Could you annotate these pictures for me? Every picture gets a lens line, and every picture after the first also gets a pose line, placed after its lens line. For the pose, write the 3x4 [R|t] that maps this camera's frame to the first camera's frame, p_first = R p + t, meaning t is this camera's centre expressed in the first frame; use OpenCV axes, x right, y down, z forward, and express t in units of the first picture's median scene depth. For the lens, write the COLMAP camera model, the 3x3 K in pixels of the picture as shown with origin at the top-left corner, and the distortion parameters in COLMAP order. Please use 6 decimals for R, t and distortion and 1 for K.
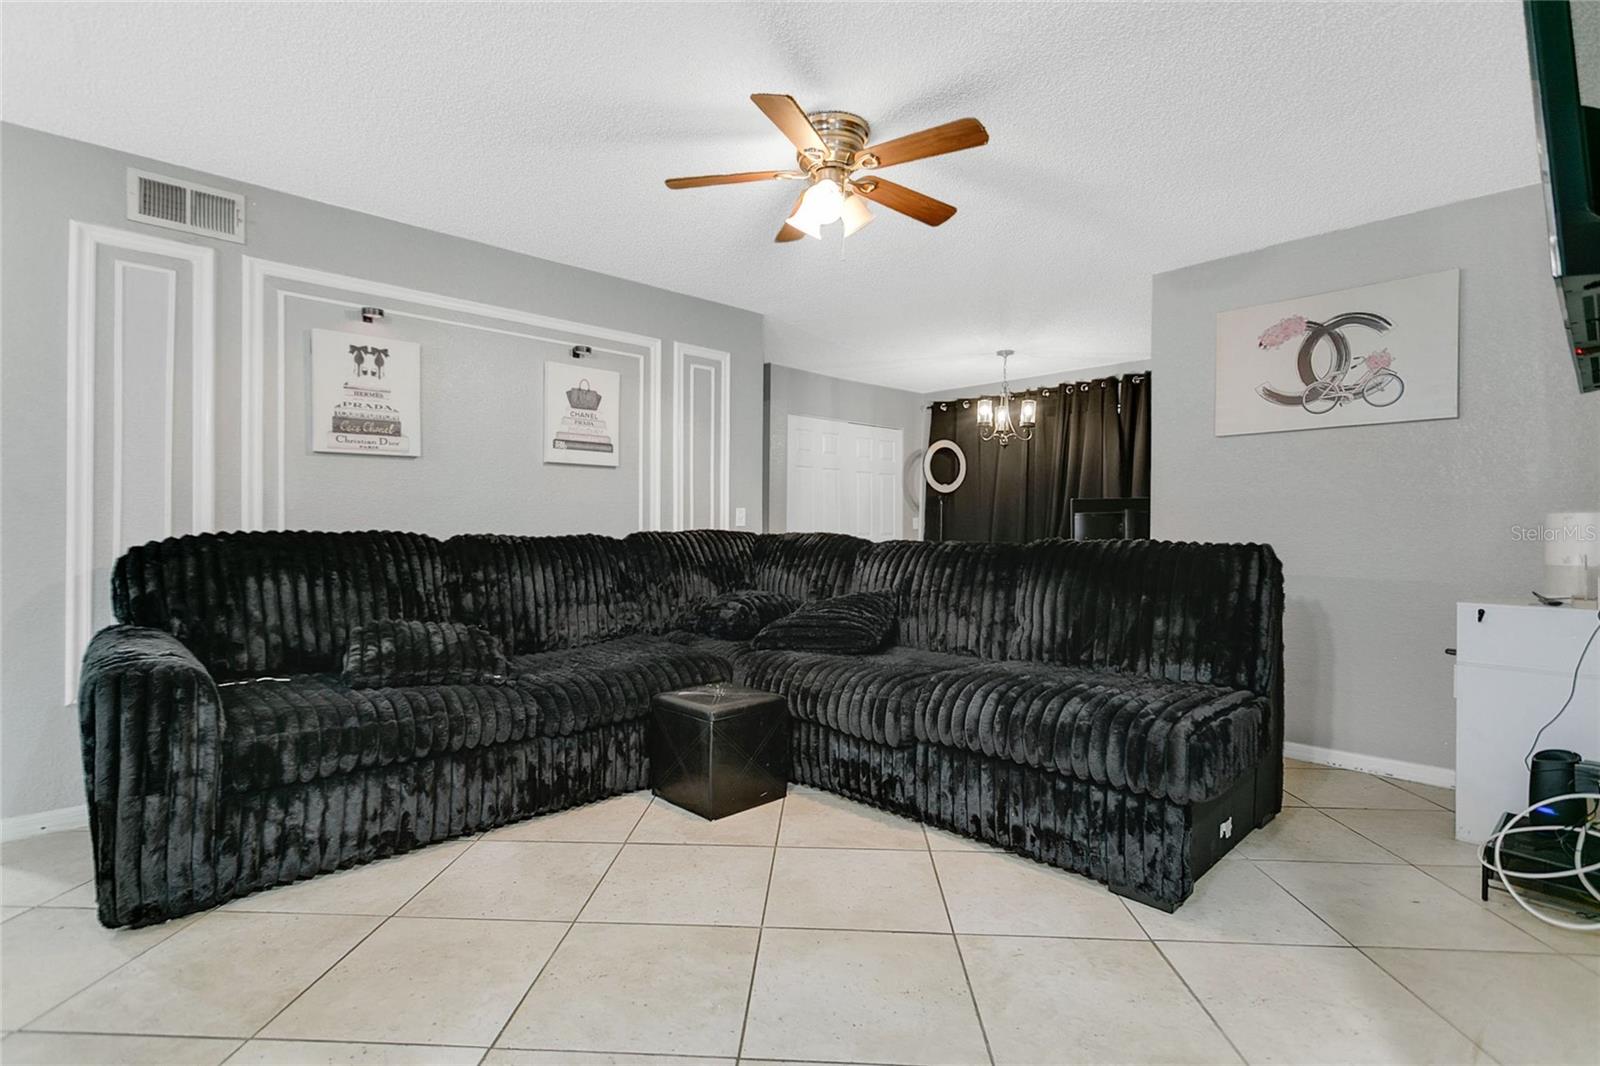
lens RADIAL K [[760.2, 0, 805.9], [0, 760.2, 534.2], [0, 0, 1]] dist [0.003912, 0.000548]
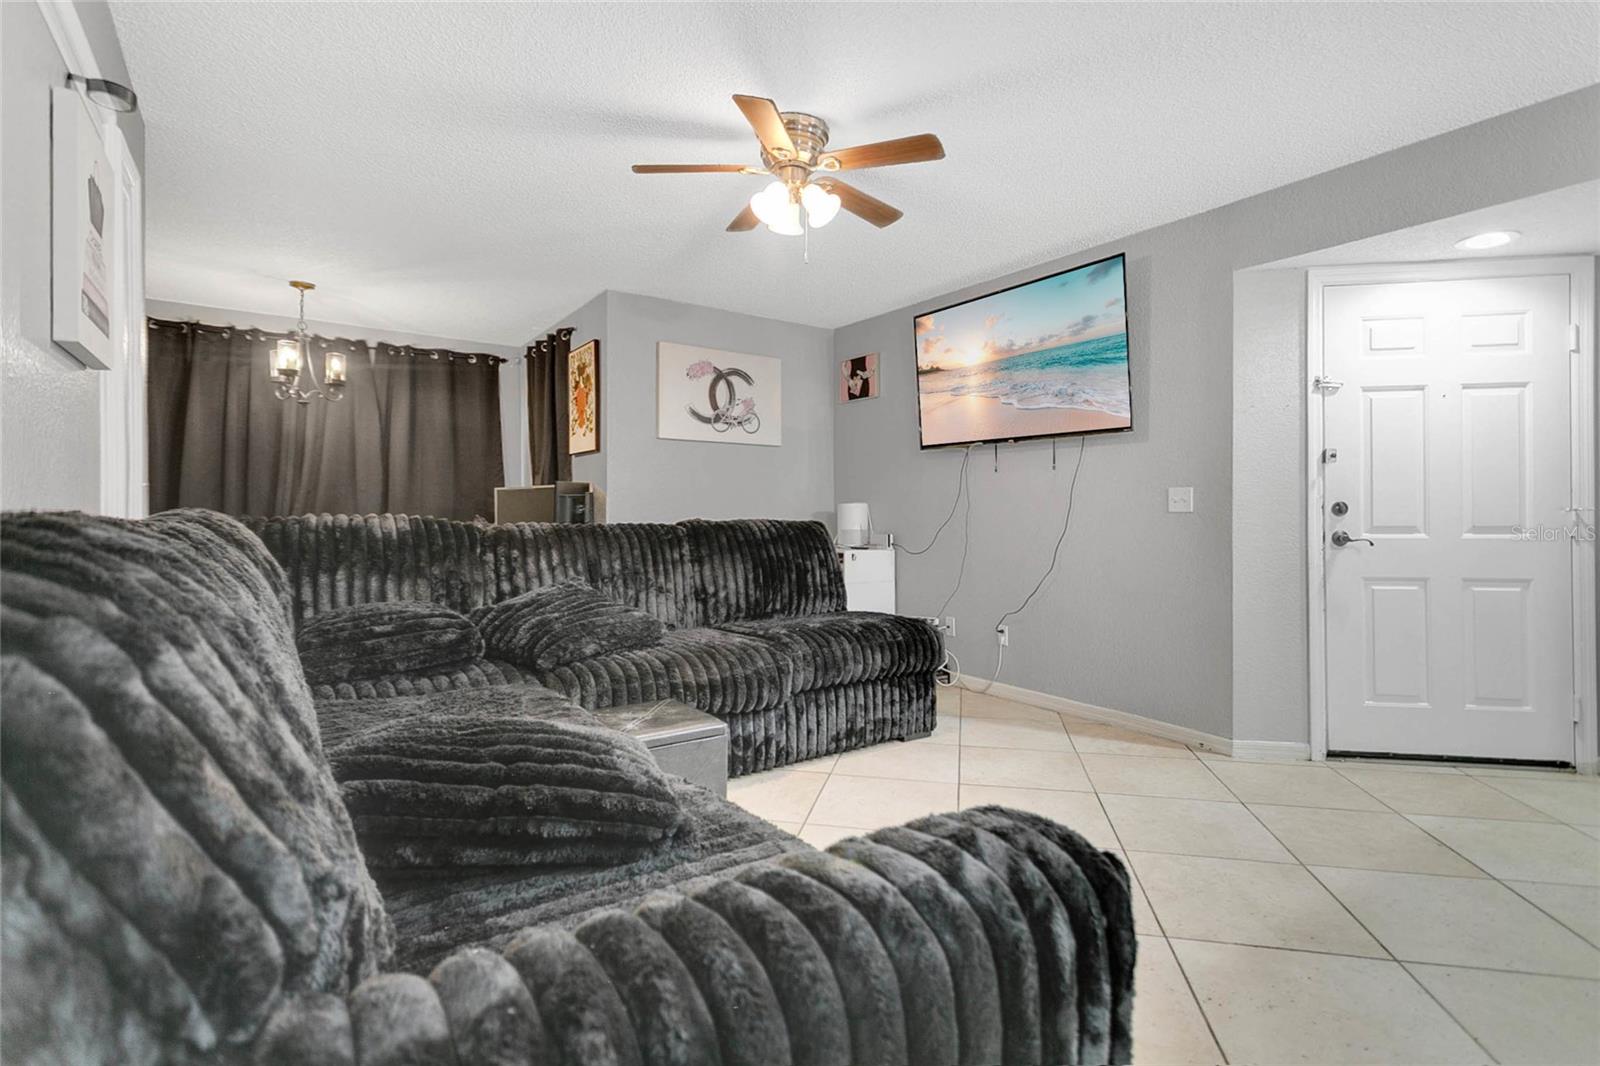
lens RADIAL K [[760.2, 0, 812.2], [0, 760.2, 518.9], [0, 0, 1]] dist [0.003912, 0.000548]
pose [[0.170384, -0.007385, 0.985350, -0.737947], [-0.003425, 0.999961, 0.008087, -0.003714], [-0.985372, -0.004753, 0.170352, 0.577644]]
